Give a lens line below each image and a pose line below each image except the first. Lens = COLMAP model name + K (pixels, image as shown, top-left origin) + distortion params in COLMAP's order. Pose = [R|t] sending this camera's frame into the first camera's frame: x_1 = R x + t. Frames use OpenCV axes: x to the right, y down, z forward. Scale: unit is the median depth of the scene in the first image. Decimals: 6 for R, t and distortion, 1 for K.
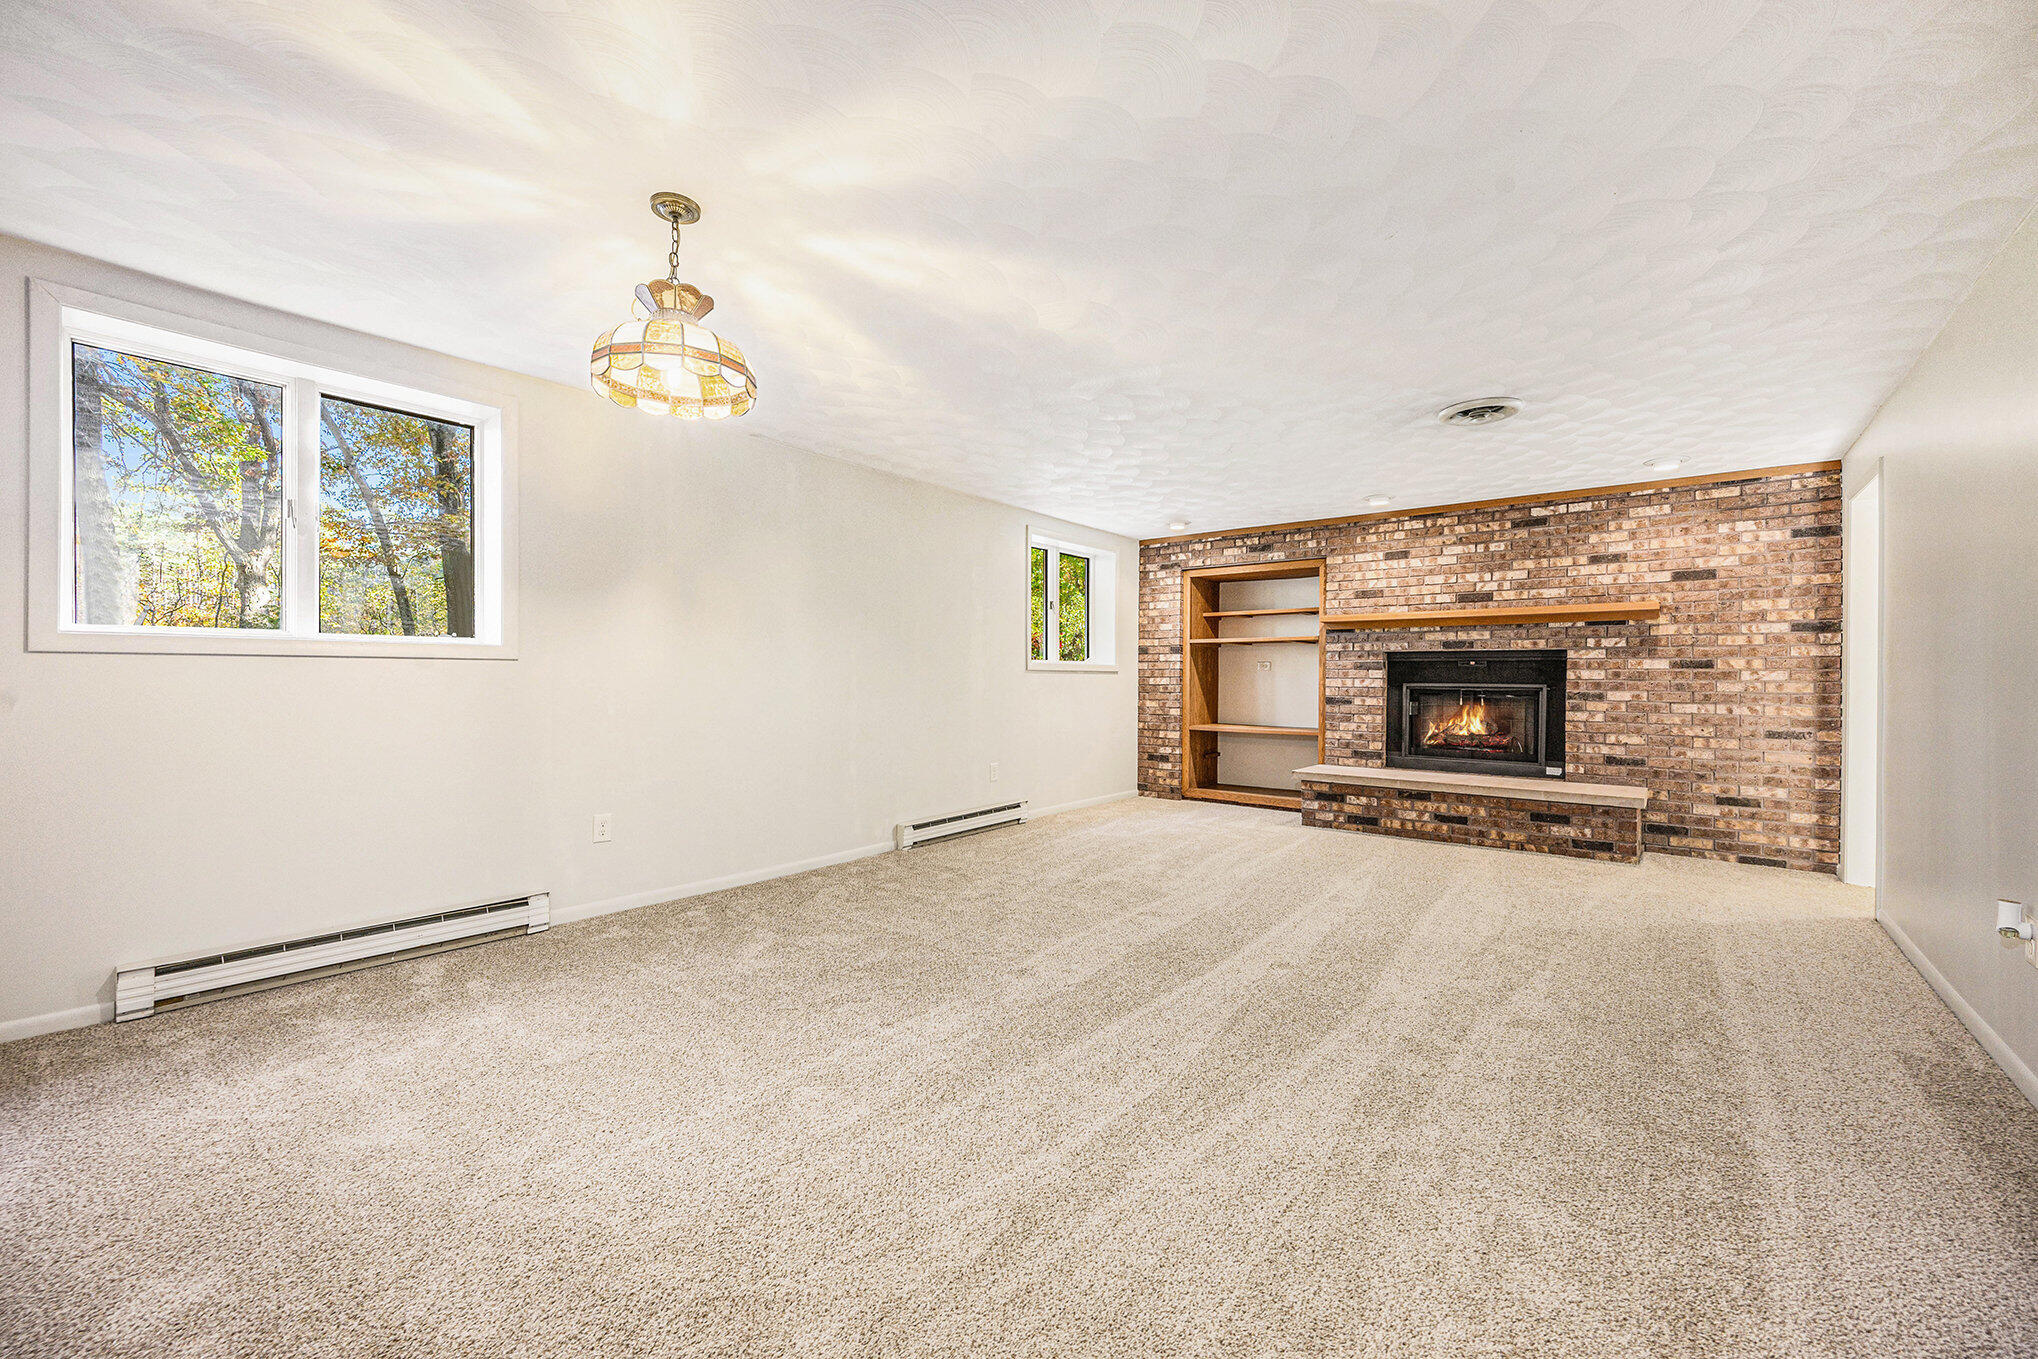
lens RADIAL K [[803.8, 0, 1028.9], [0, 803.8, 680.5], [0, 0, 1]] dist [0.000103, 0.000005]
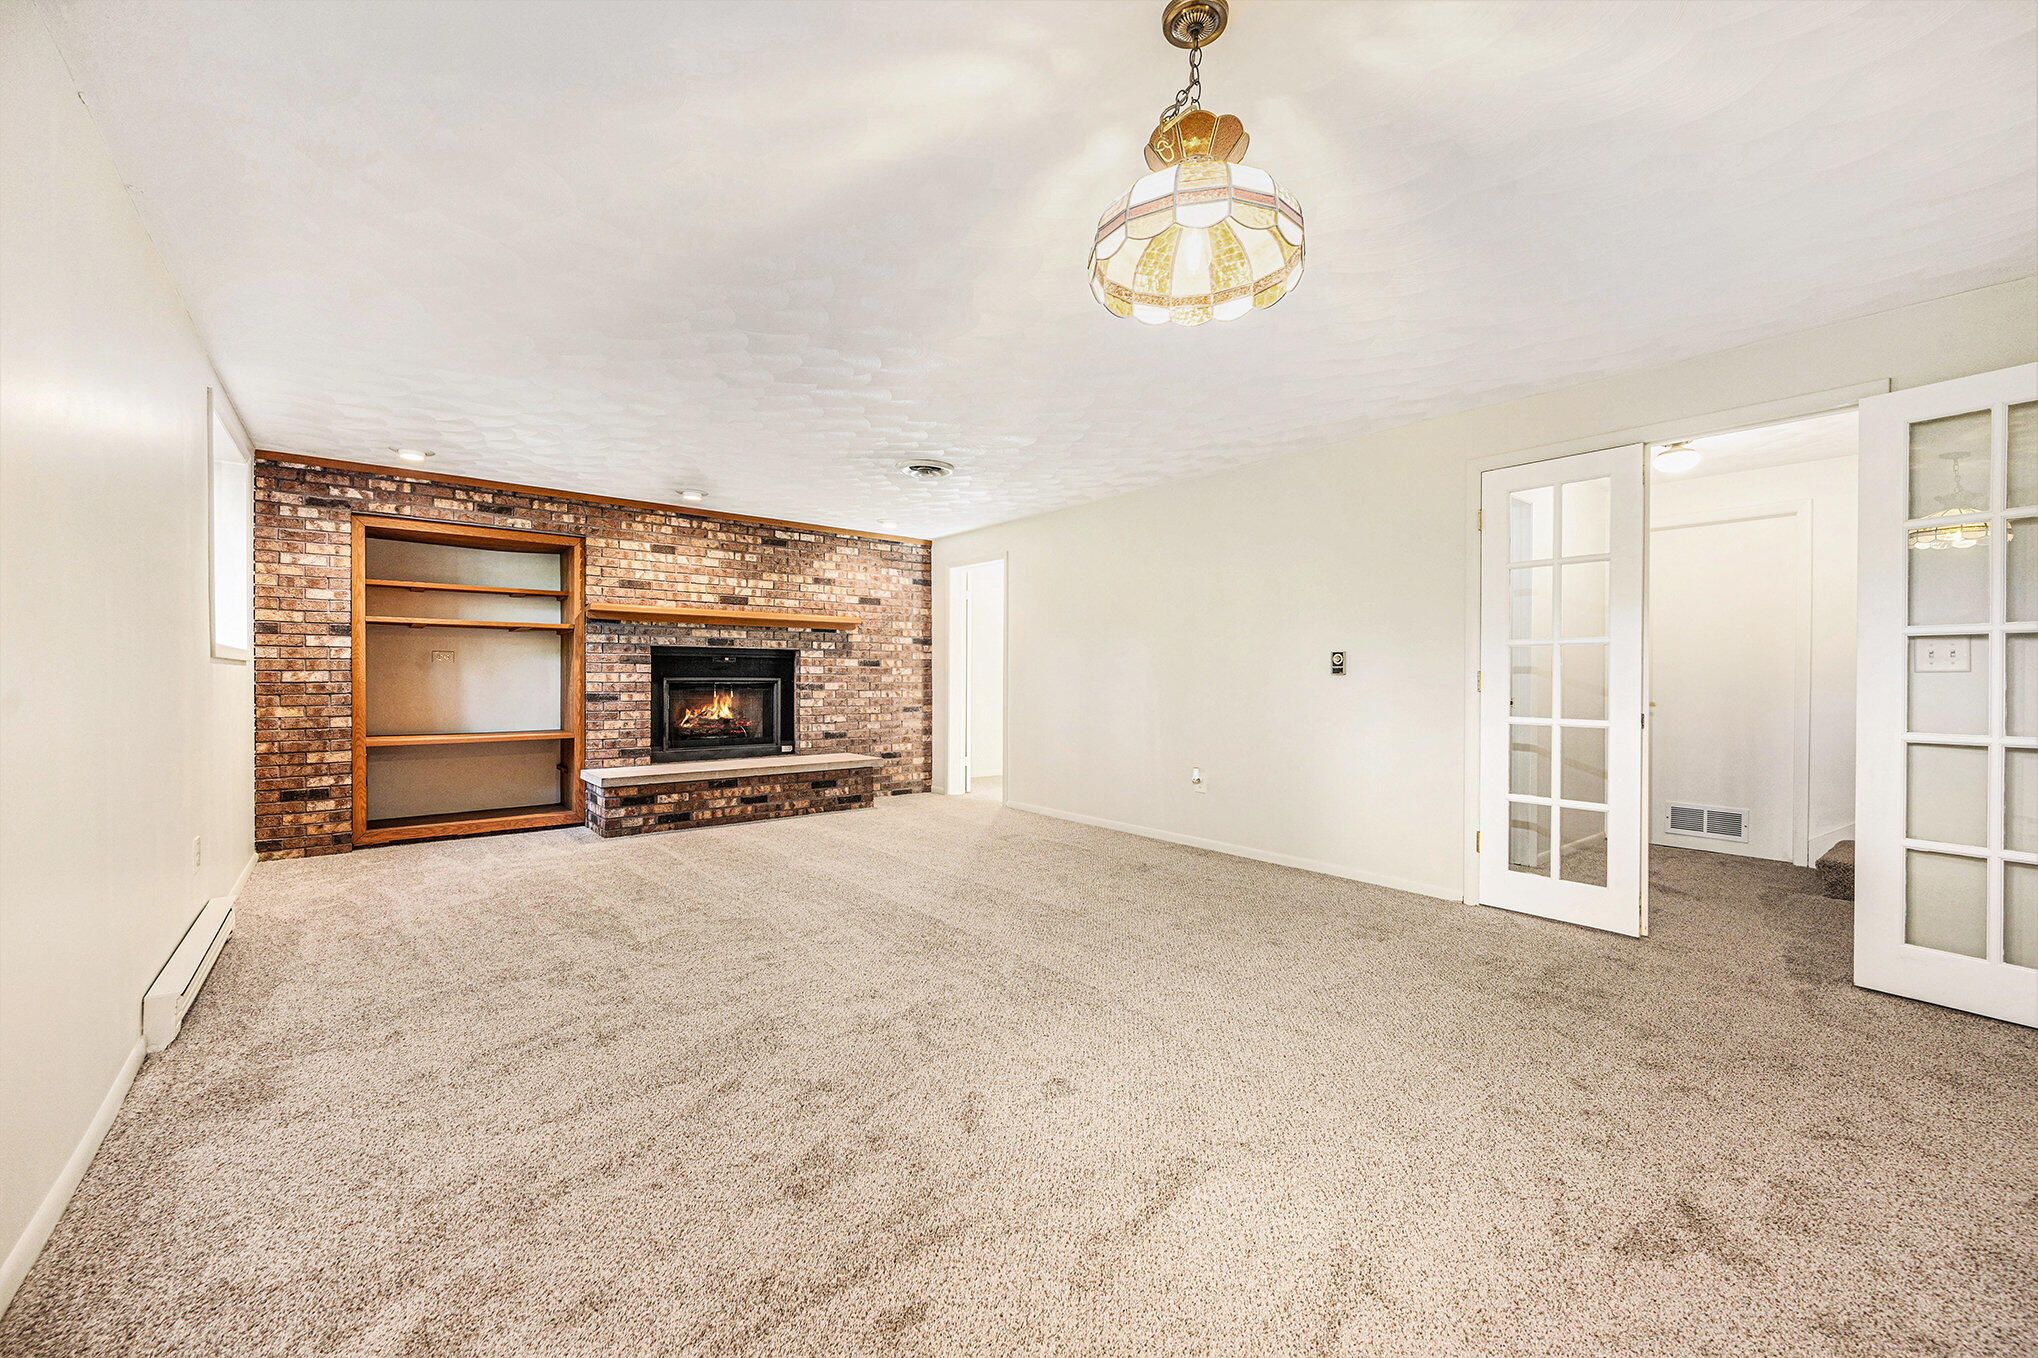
lens RADIAL K [[803.8, 0, 1020.4], [0, 803.8, 678.4], [0, 0, 1]] dist [0.000103, 0.000005]
pose [[0.201558, -0.006679, 0.979454, -0.439695], [0.000837, 0.999978, 0.006647, -0.002067], [-0.979476, -0.000520, 0.201559, 0.375155]]
